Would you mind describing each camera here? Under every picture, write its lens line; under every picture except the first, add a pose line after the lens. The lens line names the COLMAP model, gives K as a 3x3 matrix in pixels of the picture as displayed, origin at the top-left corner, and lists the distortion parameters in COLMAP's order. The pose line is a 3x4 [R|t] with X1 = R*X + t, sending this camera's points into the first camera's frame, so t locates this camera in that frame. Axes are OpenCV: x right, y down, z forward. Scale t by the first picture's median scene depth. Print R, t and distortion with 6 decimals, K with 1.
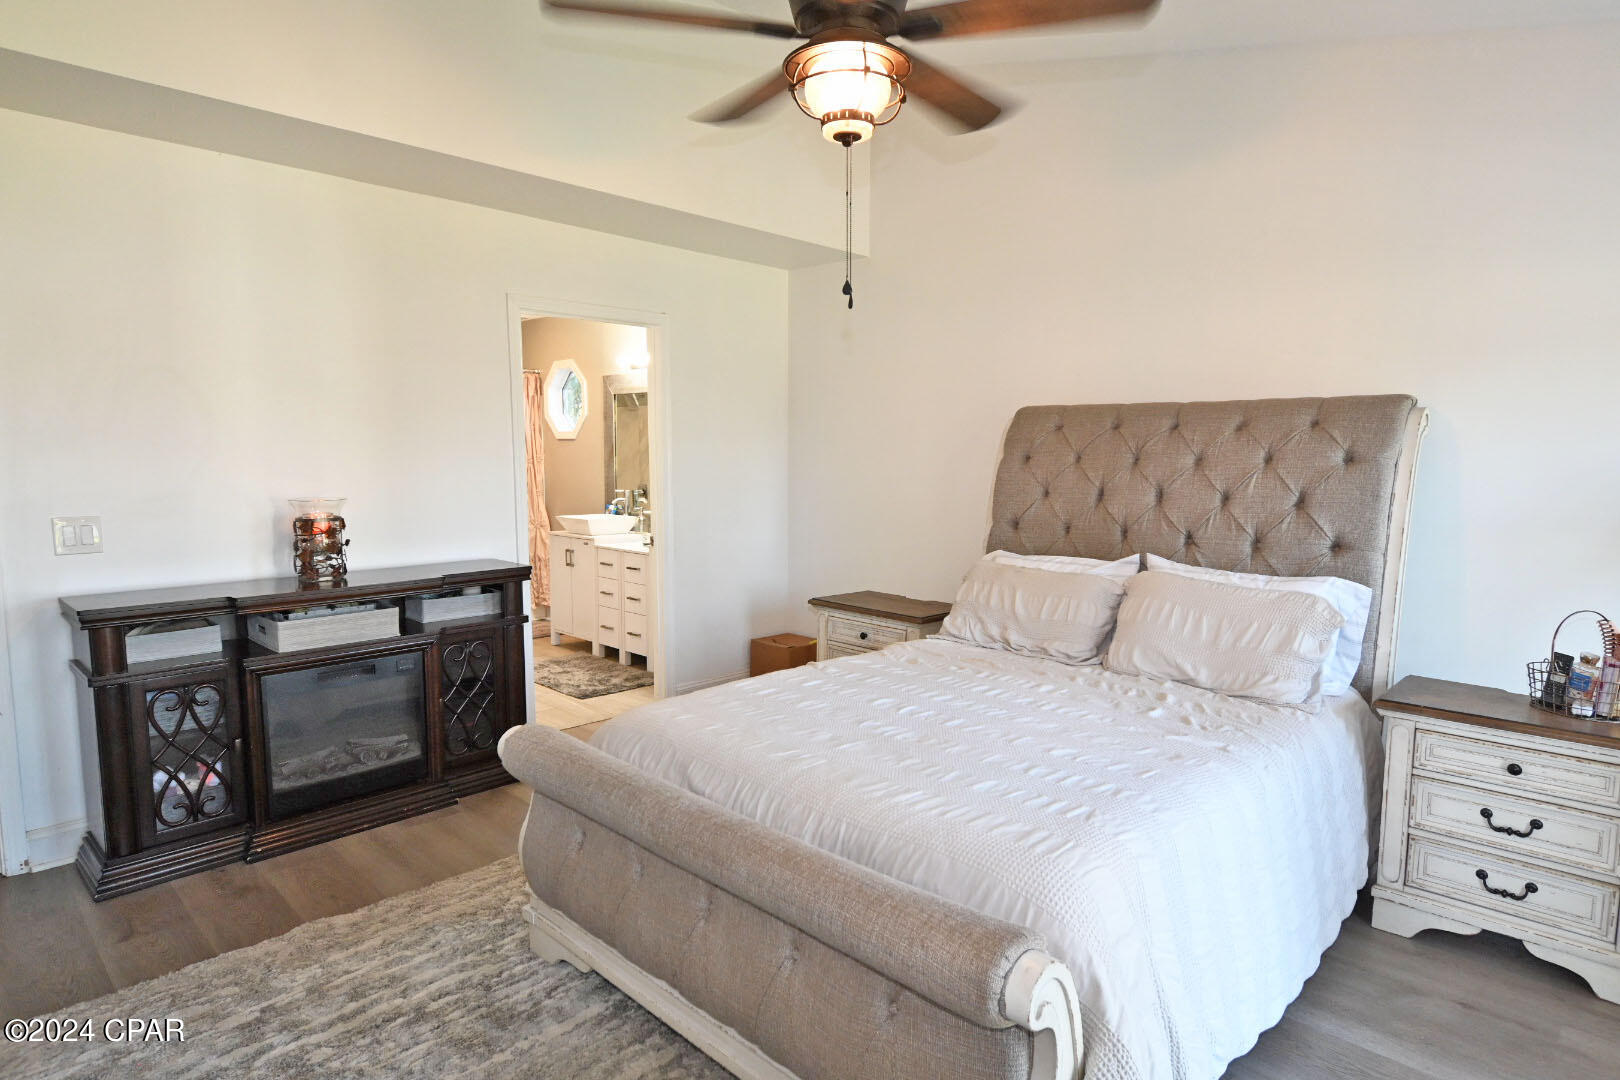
lens RADIAL K [[898.3, 0, 822.8], [0, 898.3, 548.1], [0, 0, 1]] dist [0.001501, -0.000953]
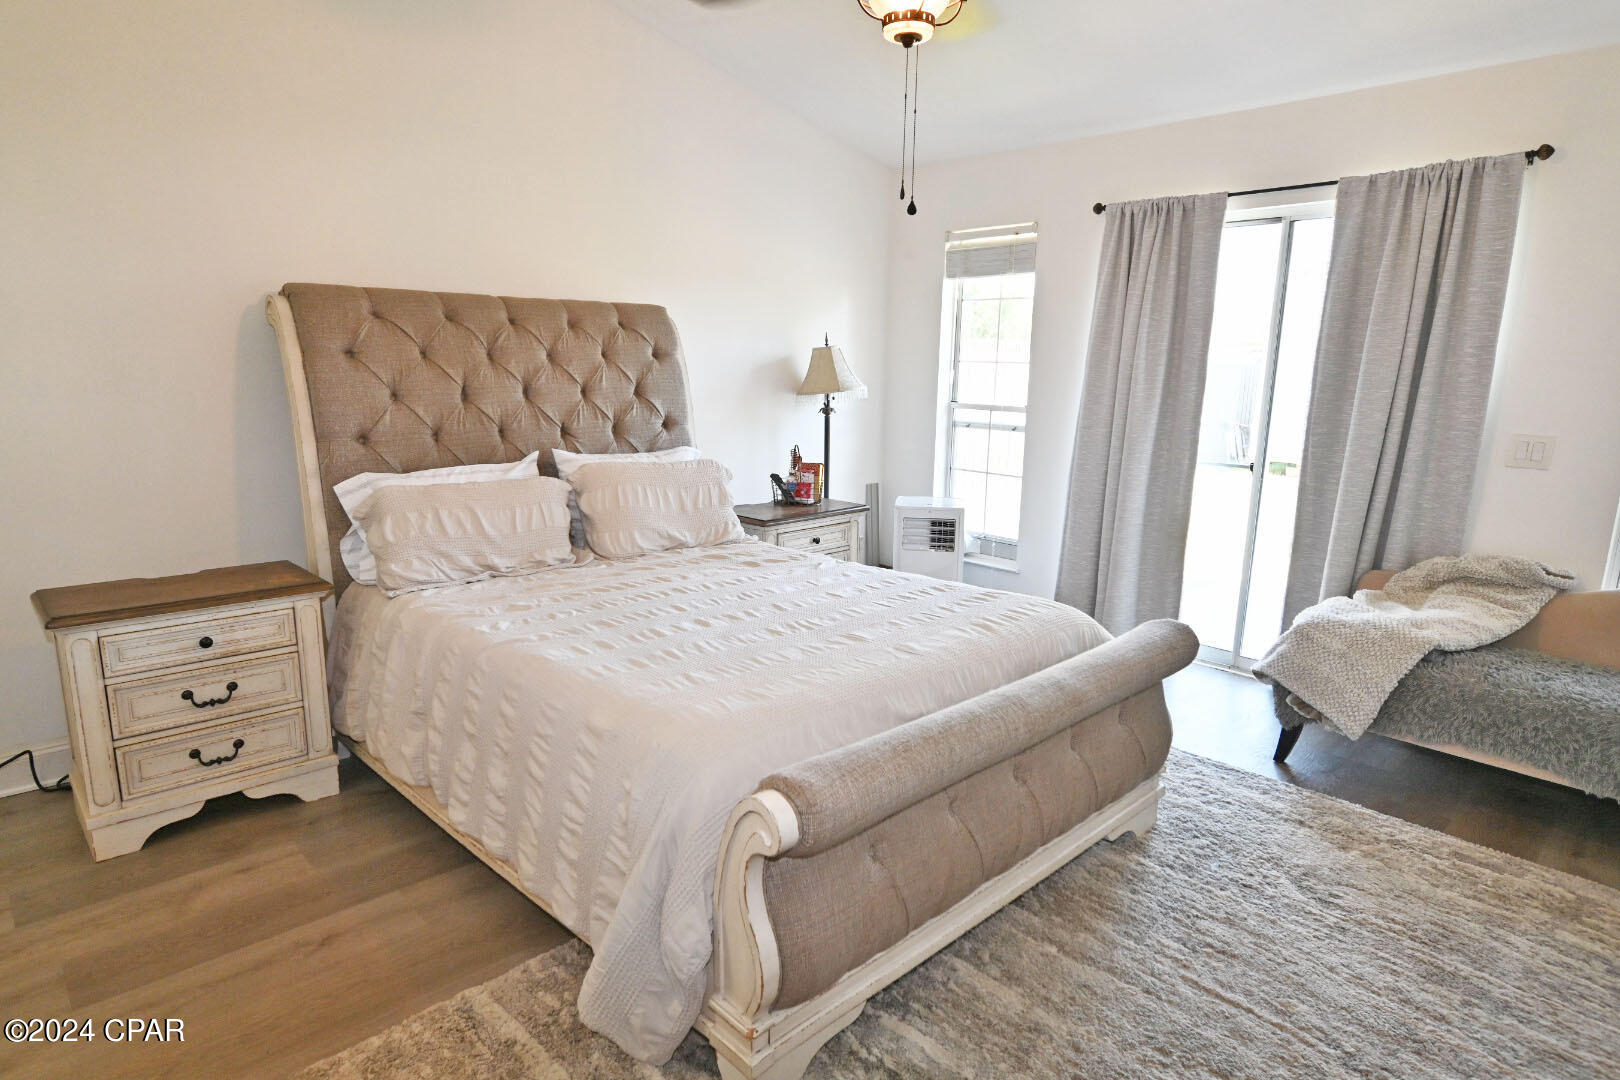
lens RADIAL K [[898.3, 0, 822.4], [0, 898.3, 542.0], [0, 0, 1]] dist [0.001501, -0.000953]
pose [[0.043014, -0.210520, 0.976643, -0.625032], [0.090828, 0.974323, 0.206020, -0.070896], [-0.994937, 0.079845, 0.061030, 0.617855]]
